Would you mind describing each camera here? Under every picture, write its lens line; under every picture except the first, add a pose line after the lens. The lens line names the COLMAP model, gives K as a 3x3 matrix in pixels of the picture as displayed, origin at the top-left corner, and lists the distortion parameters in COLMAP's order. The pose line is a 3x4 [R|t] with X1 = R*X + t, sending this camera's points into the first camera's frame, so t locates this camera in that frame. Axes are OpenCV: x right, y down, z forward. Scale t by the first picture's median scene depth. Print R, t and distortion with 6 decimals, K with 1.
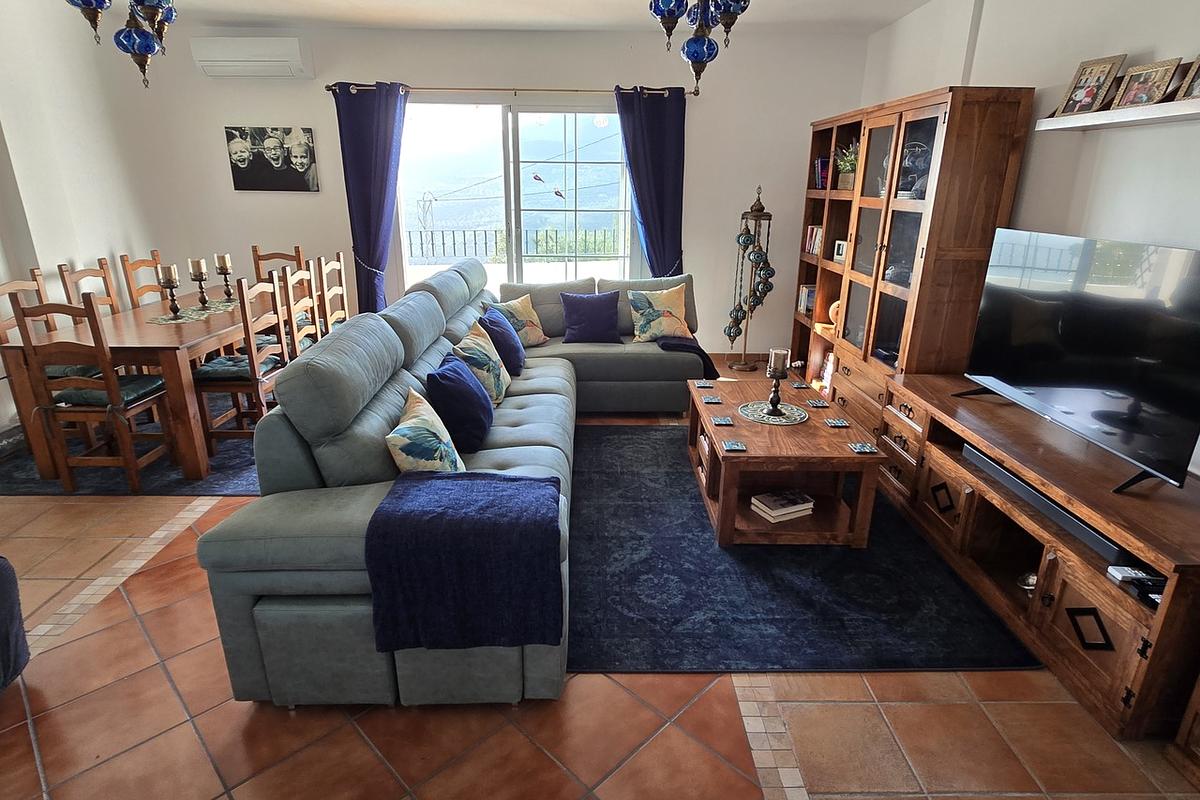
lens RADIAL K [[640.4, 0, 597.8], [0, 640.4, 398.0], [0, 0, 1]] dist [-0.001297, -0.003964]
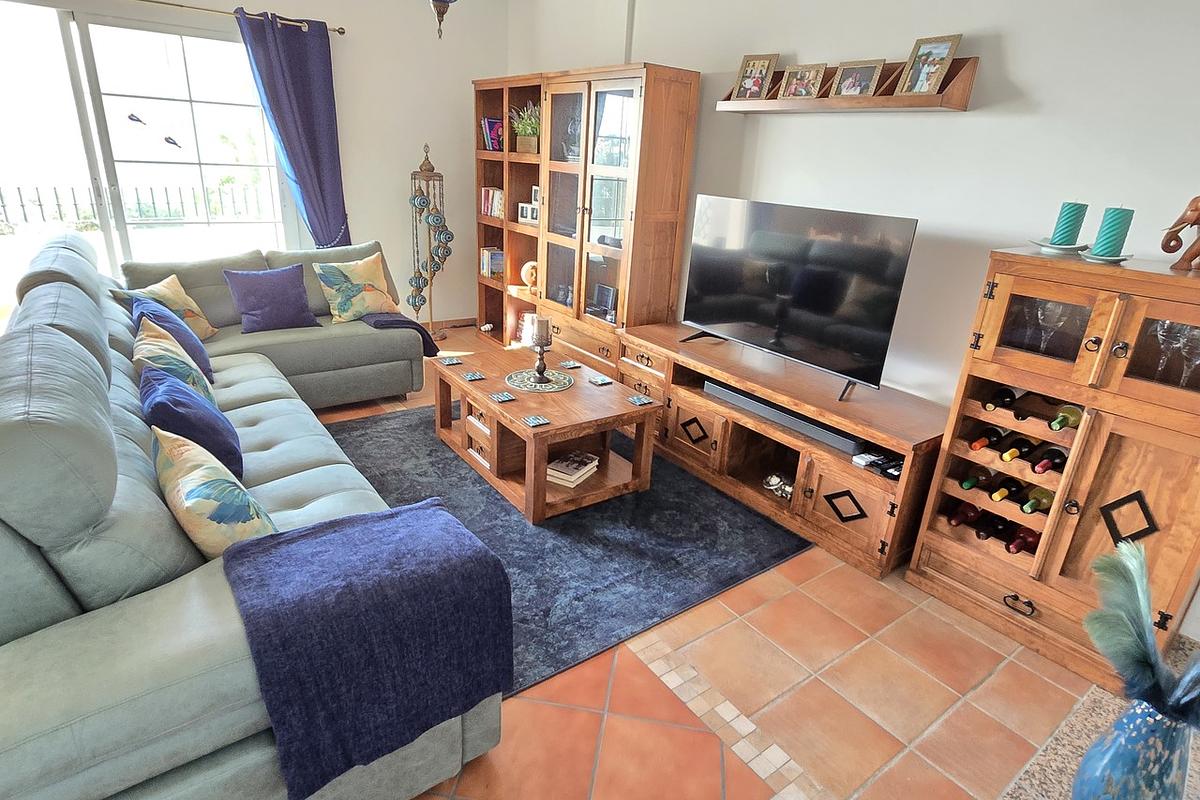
lens RADIAL K [[640.4, 0, 597.8], [0, 640.4, 398.0], [0, 0, 1]] dist [-0.001297, -0.003964]
pose [[0.812314, -0.169567, 0.558026, -0.232005], [0.135908, 0.985496, 0.101622, -0.042160], [-0.567164, -0.006709, 0.823578, 0.137360]]
